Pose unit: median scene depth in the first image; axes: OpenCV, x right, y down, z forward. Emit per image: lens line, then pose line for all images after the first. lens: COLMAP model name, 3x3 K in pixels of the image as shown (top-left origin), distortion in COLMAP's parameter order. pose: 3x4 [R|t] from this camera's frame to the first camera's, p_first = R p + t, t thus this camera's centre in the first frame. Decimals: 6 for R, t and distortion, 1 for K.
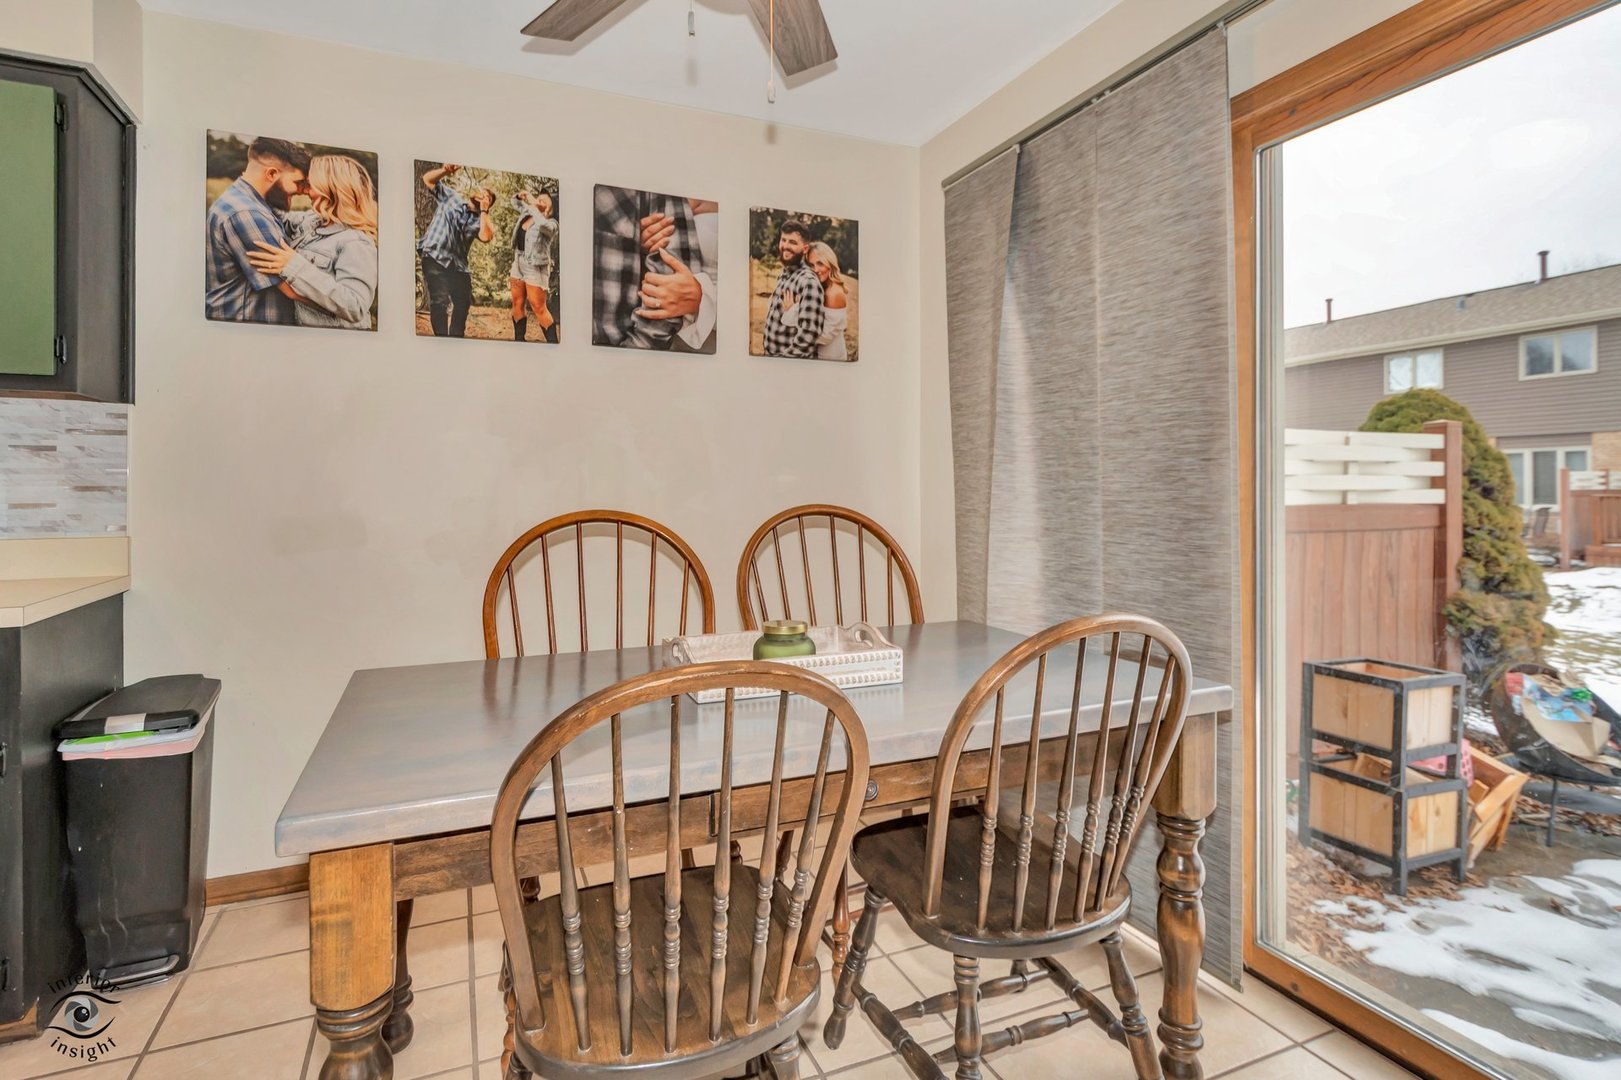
lens RADIAL K [[817.7, 0, 813.5], [0, 817.7, 493.6], [0, 0, 1]] dist [0.011853, -0.006424]
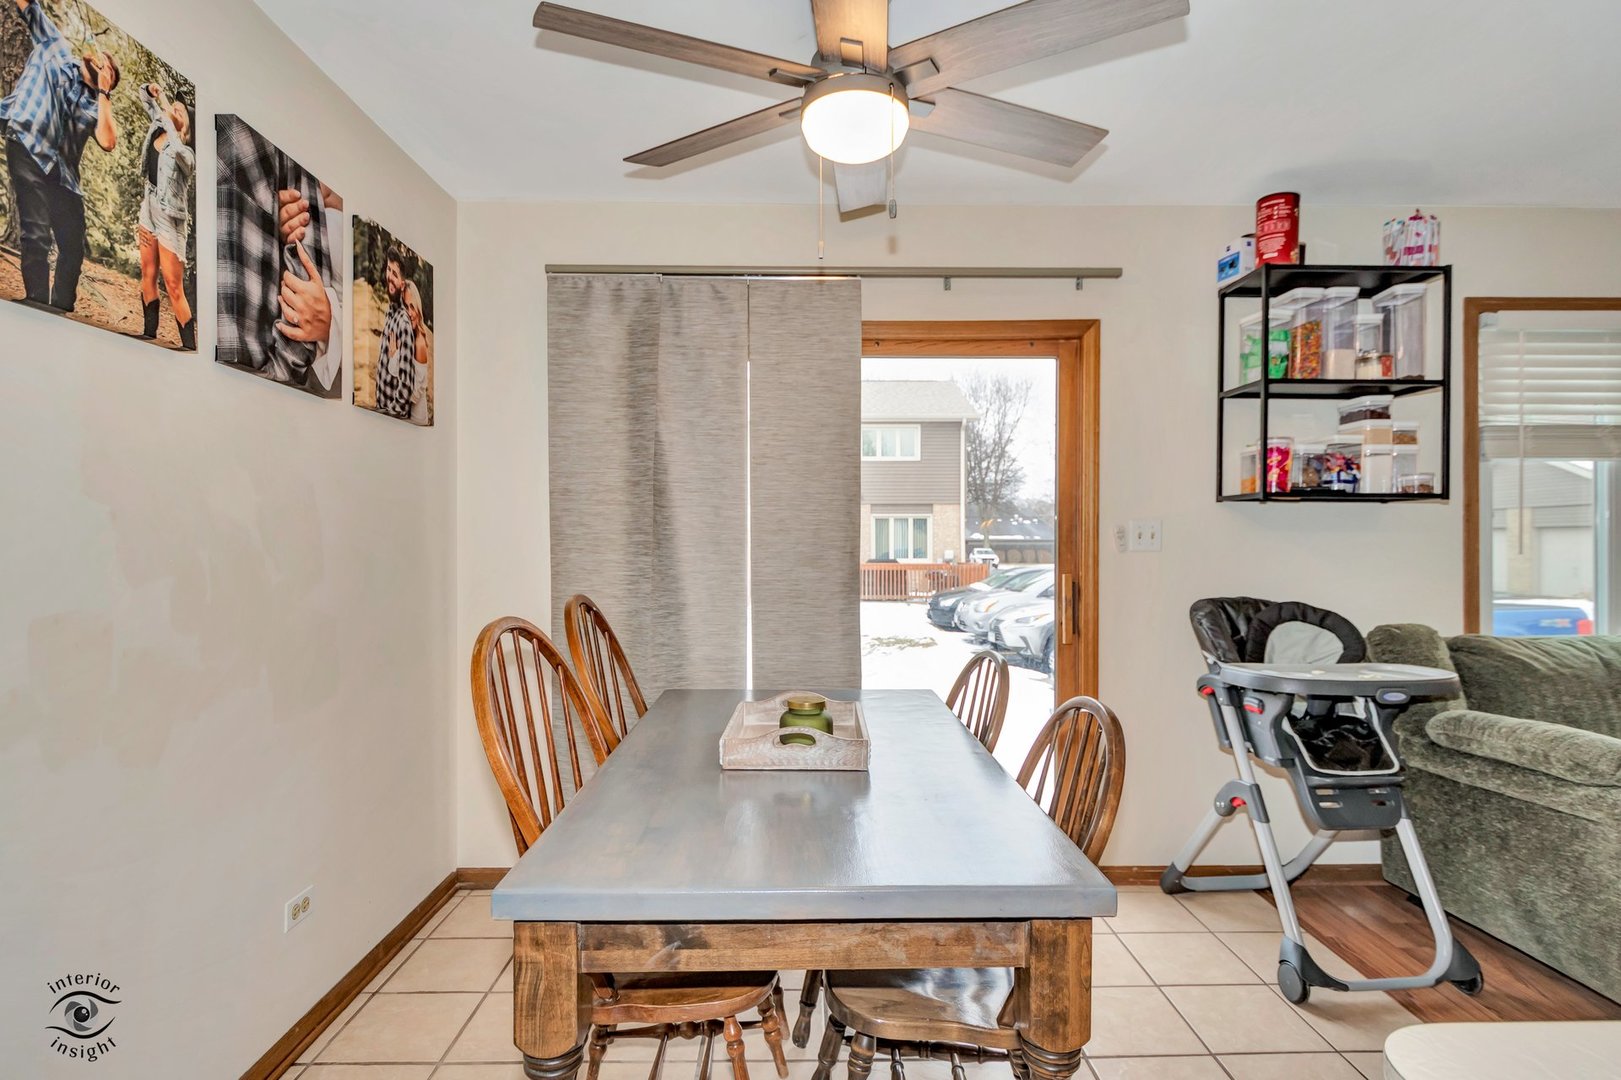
lens RADIAL K [[817.7, 0, 818.6], [0, 817.7, 544.5], [0, 0, 1]] dist [0.011853, -0.006424]
pose [[0.381987, 0.002515, 0.924164, -0.683625], [0.003226, 0.999987, -0.004054, -0.035952], [-0.924162, 0.004530, 0.381974, 0.328593]]
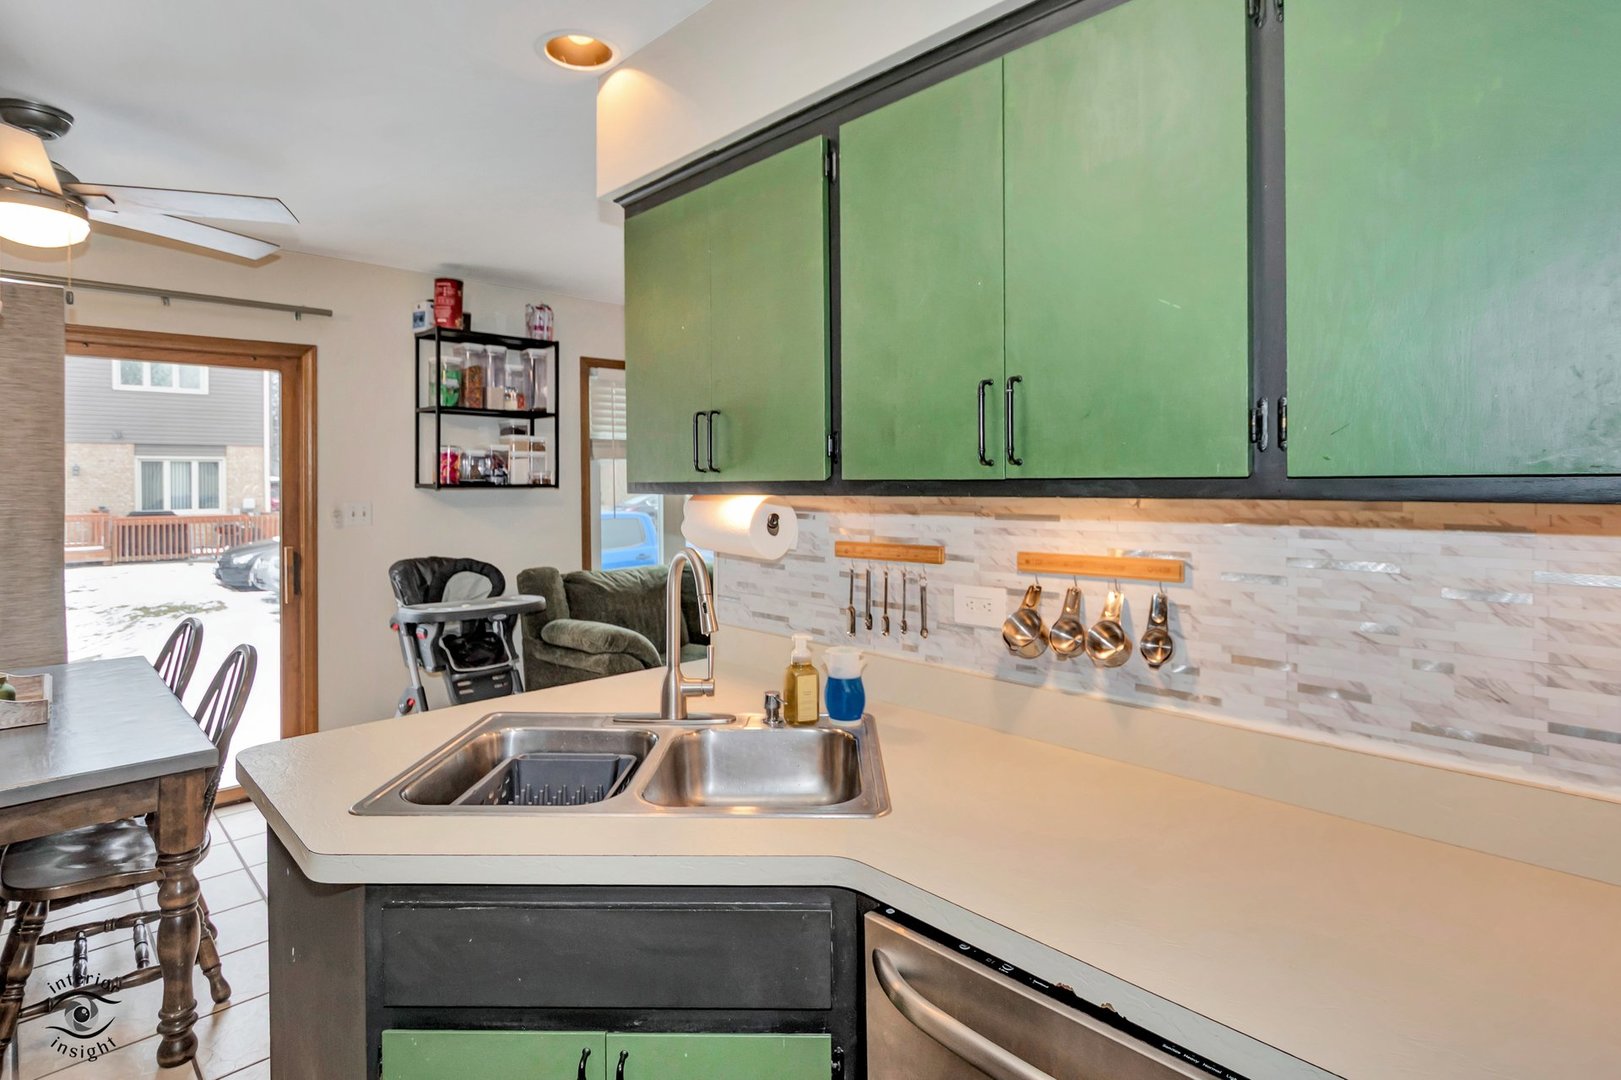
lens RADIAL K [[817.7, 0, 794.4], [0, 817.7, 481.7], [0, 0, 1]] dist [0.011853, -0.006424]
pose [[-0.334731, 0.005626, 0.942297, -1.128739], [0.011736, 0.999930, -0.001801, -0.097822], [-0.942241, 0.010456, -0.334774, 0.096151]]
